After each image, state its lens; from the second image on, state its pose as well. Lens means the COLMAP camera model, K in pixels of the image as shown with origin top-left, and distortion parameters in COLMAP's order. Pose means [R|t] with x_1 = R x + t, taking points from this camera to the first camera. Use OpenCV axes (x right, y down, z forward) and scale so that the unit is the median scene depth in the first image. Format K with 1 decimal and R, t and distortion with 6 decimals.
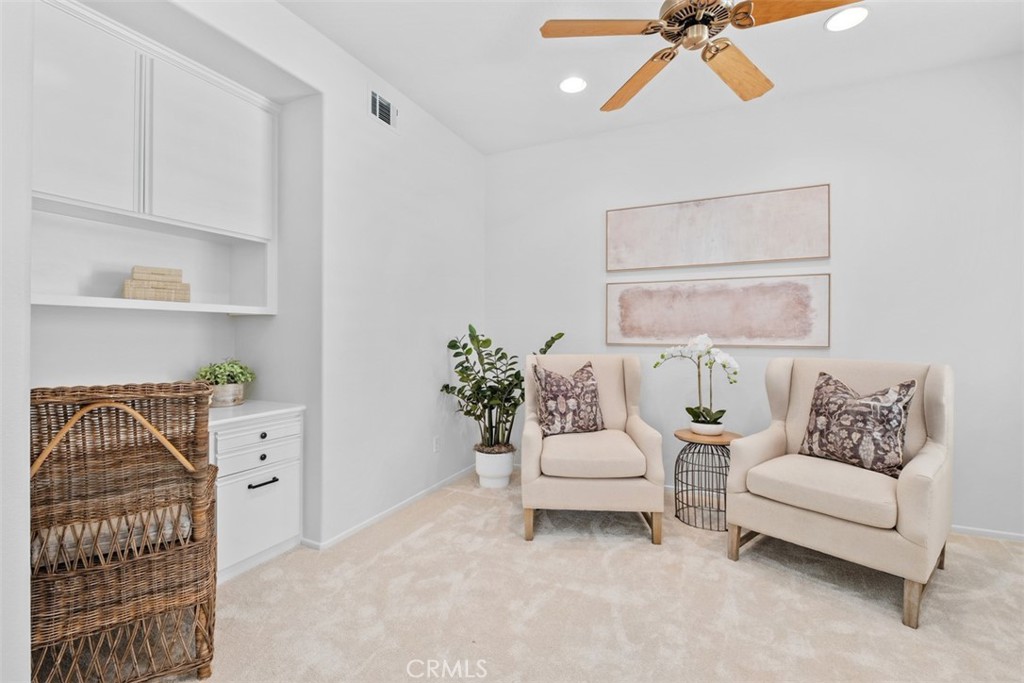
lens RADIAL K [[443.5, 0, 504.6], [0, 443.5, 339.1], [0, 0, 1]] dist [0.003606, -0.005434]
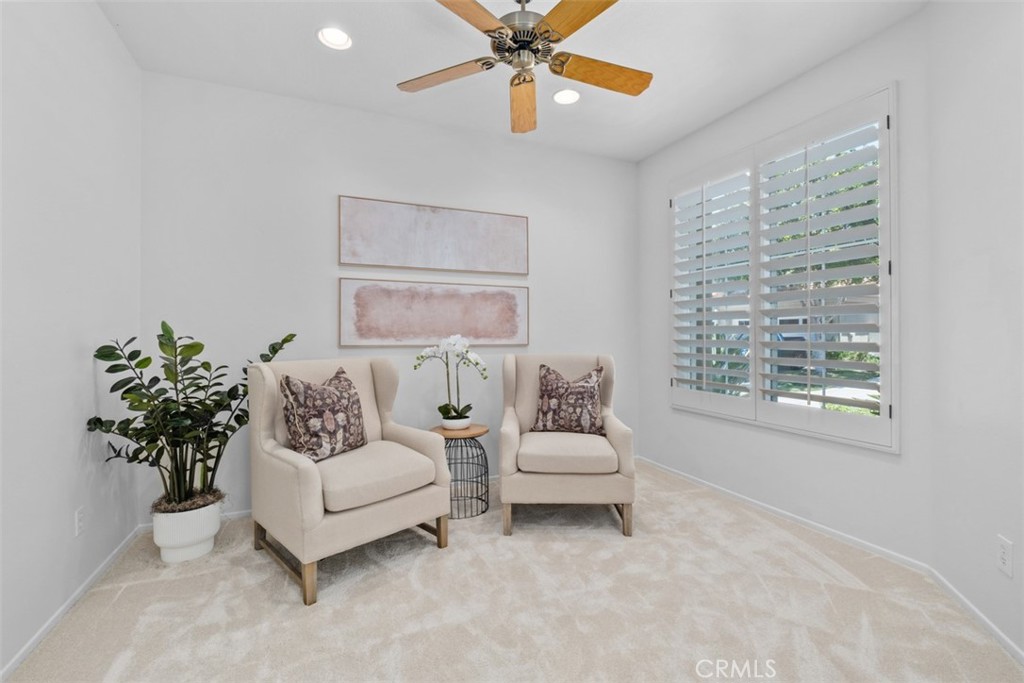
lens RADIAL K [[443.5, 0, 510.0], [0, 443.5, 336.1], [0, 0, 1]] dist [0.003606, -0.005434]
pose [[0.653605, -0.005359, 0.756817, -0.276367], [0.011851, 0.999925, -0.003154, -0.003139], [-0.756743, 0.011030, 0.653619, 0.213313]]
